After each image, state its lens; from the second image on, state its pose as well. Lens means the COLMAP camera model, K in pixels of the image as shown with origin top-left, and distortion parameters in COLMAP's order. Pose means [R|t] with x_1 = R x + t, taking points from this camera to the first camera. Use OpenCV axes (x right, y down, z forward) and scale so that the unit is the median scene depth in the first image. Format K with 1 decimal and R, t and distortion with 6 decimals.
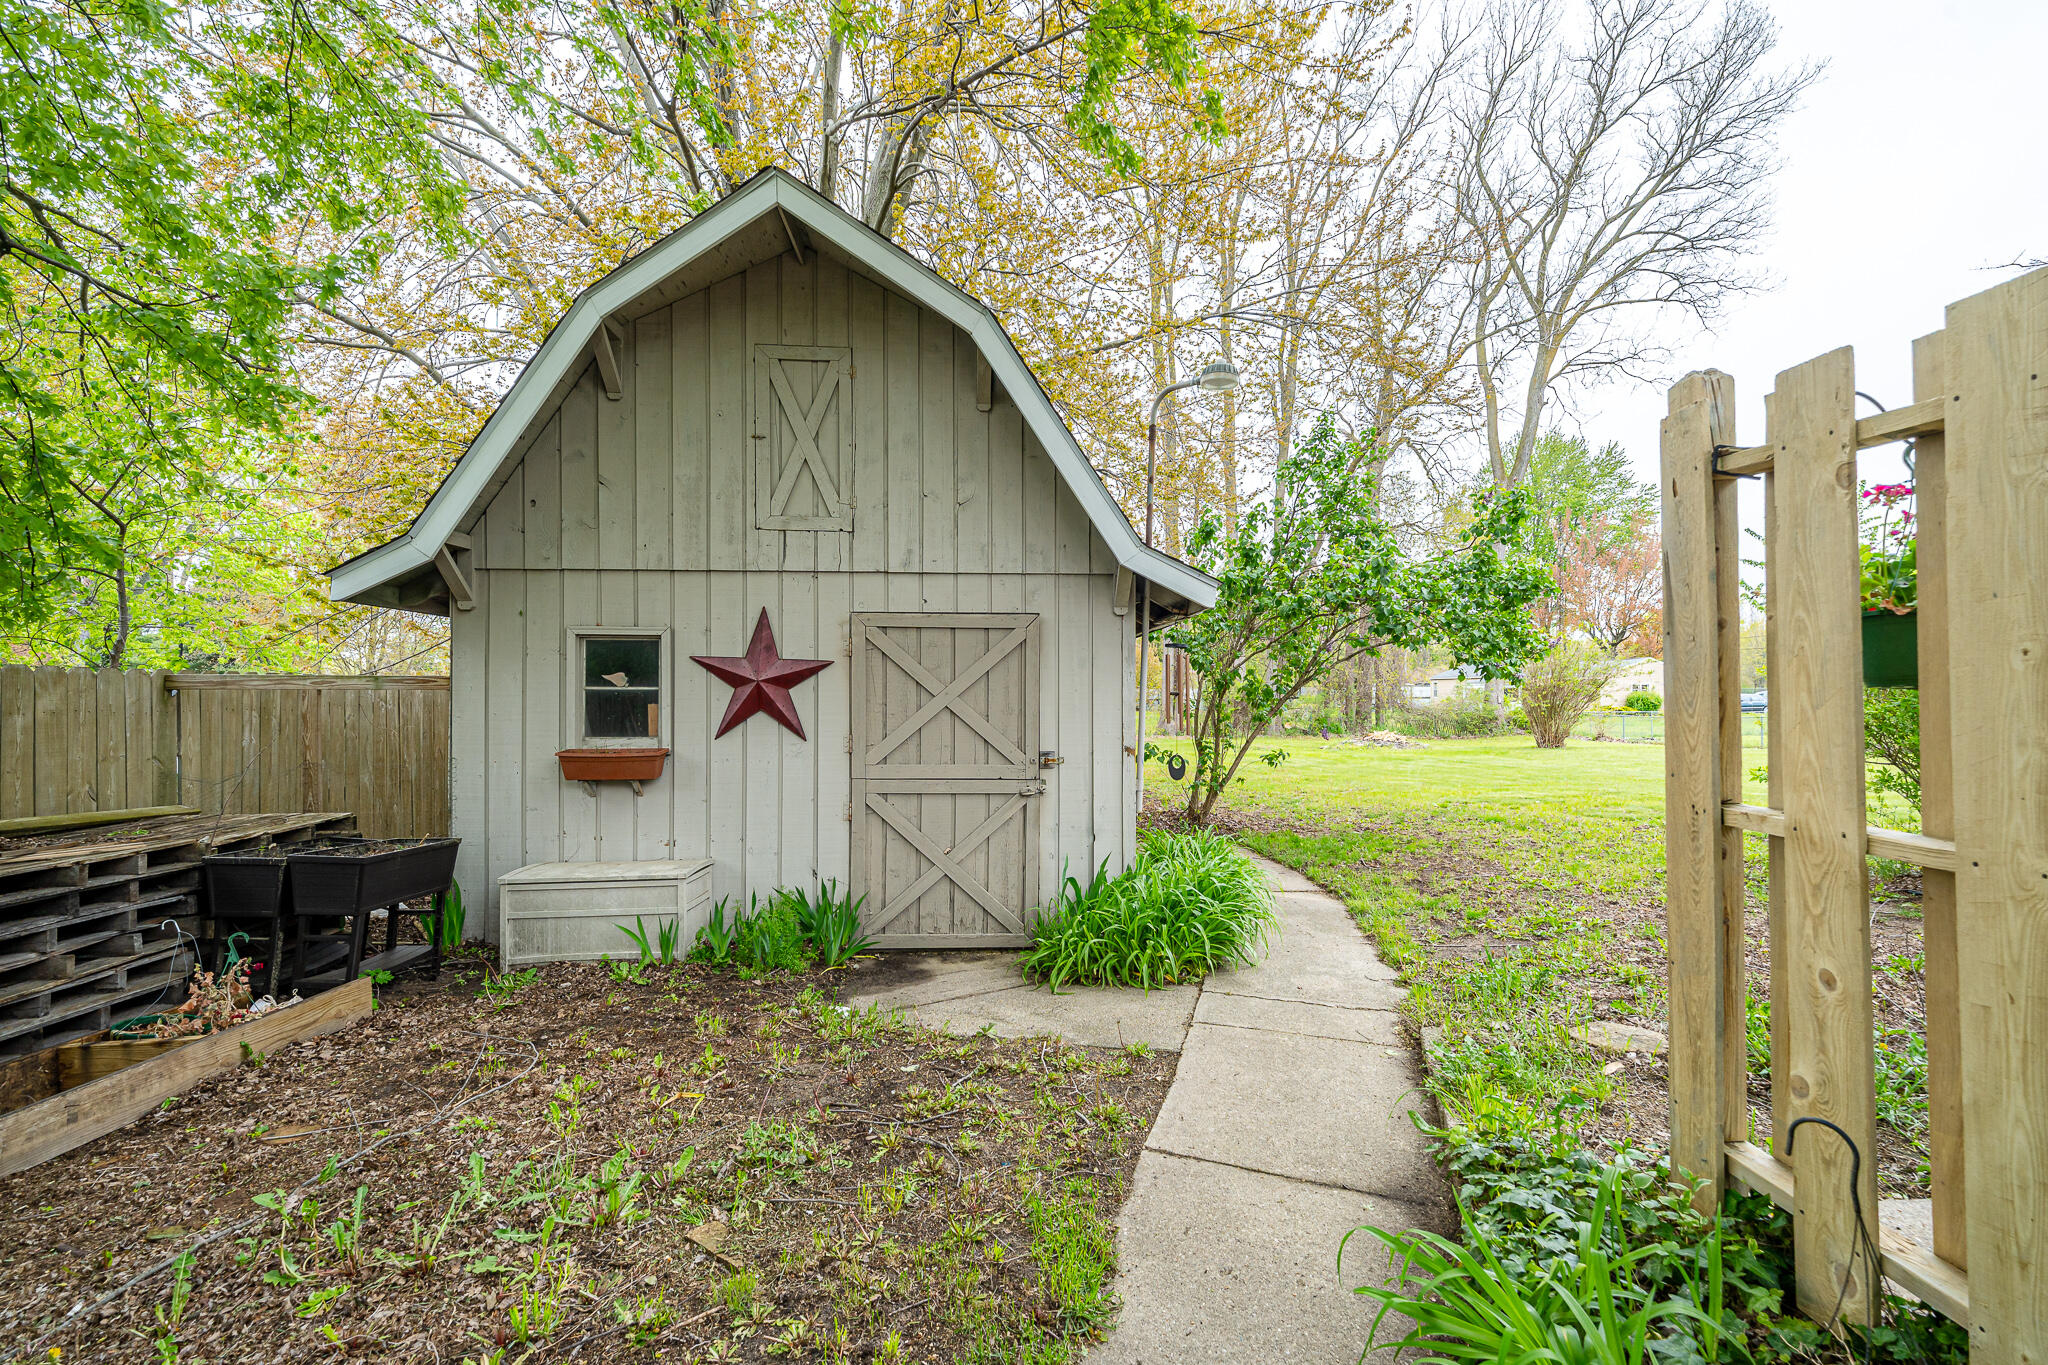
lens RADIAL K [[826.7, 0, 1022.5], [0, 826.7, 695.3], [0, 0, 1]] dist [0.003299, -0.000398]
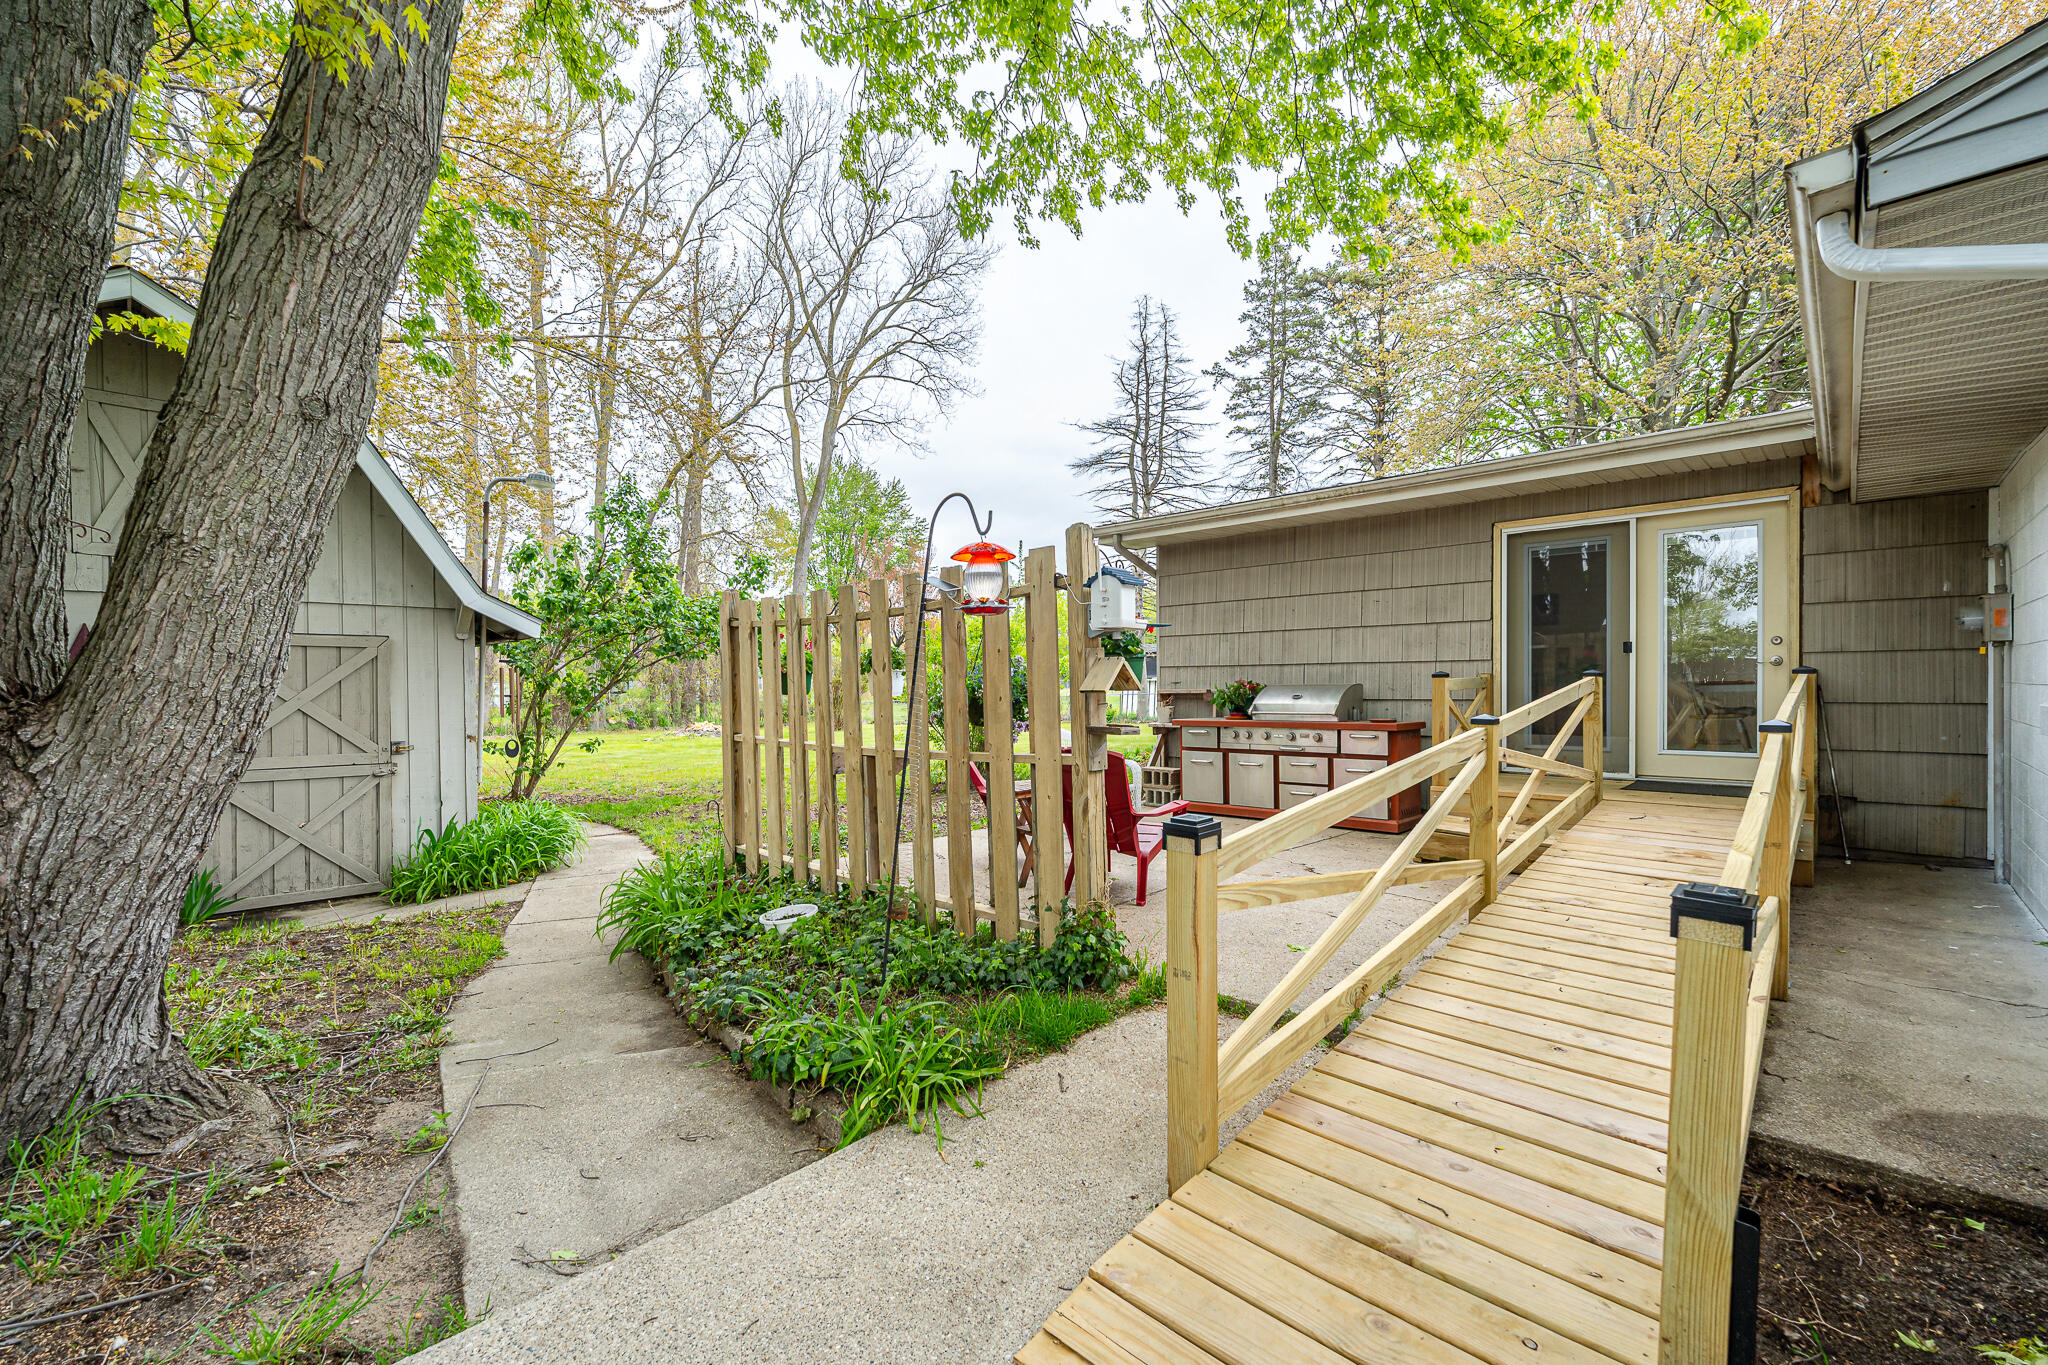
lens RADIAL K [[826.7, 0, 1012.7], [0, 826.7, 699.9], [0, 0, 1]] dist [0.003299, -0.000398]
pose [[0.726530, -0.015226, 0.686966, -0.078966], [0.006059, 0.999858, 0.015753, -0.006354], [-0.687108, -0.007283, 0.726519, -0.304073]]
